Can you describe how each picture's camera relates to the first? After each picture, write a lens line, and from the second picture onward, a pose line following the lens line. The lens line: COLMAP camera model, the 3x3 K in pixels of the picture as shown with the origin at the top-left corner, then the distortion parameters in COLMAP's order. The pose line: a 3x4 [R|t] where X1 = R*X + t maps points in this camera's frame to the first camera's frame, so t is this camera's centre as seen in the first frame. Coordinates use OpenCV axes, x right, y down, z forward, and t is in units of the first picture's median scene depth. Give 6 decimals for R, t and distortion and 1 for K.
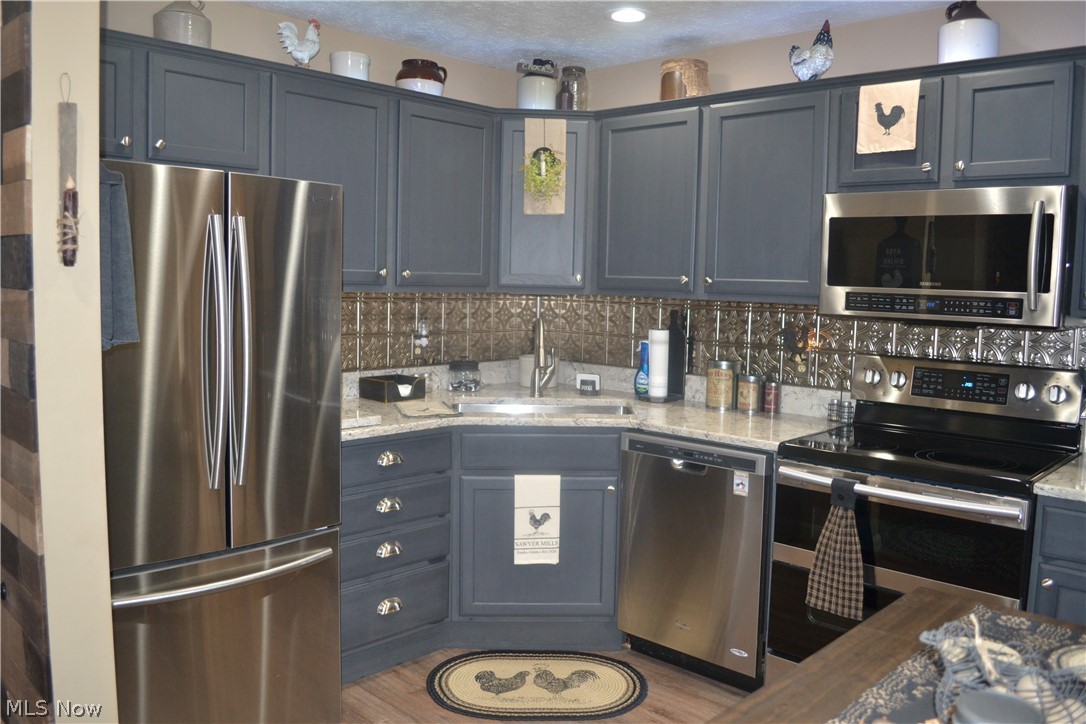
lens RADIAL K [[869.6, 0, 544.7], [0, 869.6, 356.5], [0, 0, 1]] dist [-0.083375, 0.011606]
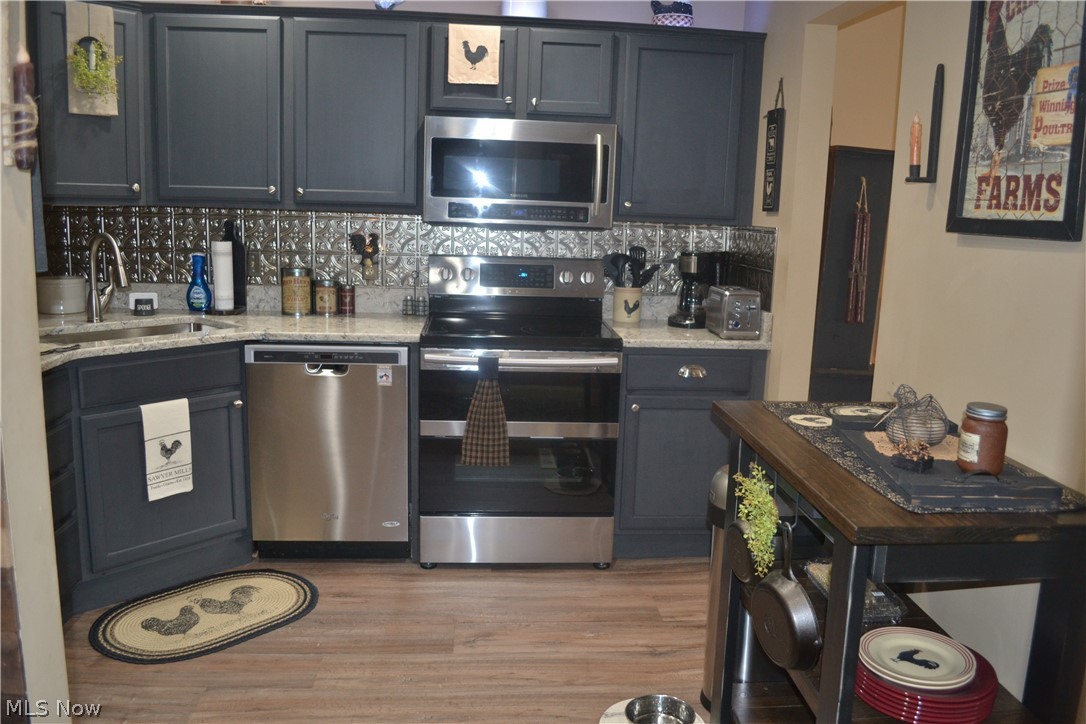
lens RADIAL K [[869.6, 0, 560.3], [0, 869.6, 355.1], [0, 0, 1]] dist [-0.083375, 0.011606]
pose [[0.665826, -0.125502, 0.735476, -0.391898], [0.047015, 0.990850, 0.126516, -0.008897], [-0.744624, -0.049659, 0.665635, 0.076078]]
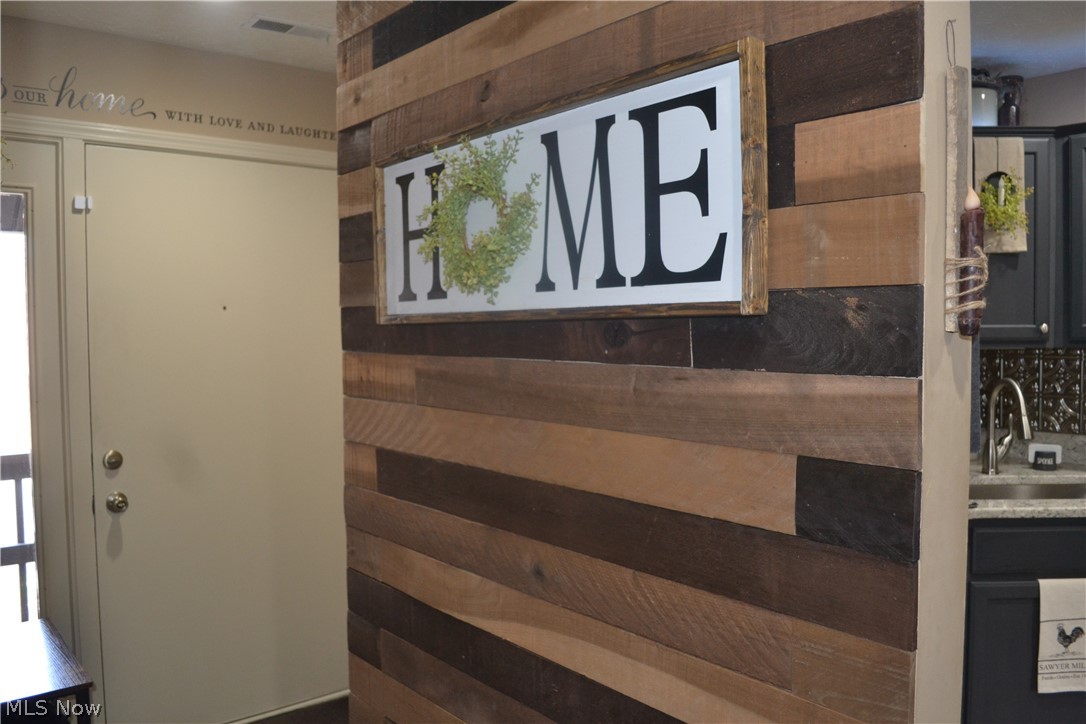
lens RADIAL K [[869.6, 0, 546.0], [0, 869.6, 358.9], [0, 0, 1]] dist [-0.083375, 0.011606]
pose [[0.992595, -0.026260, -0.118596, -0.382356], [0.019968, 0.998345, -0.053936, -0.031662], [0.119816, 0.051168, 0.991477, 0.176084]]
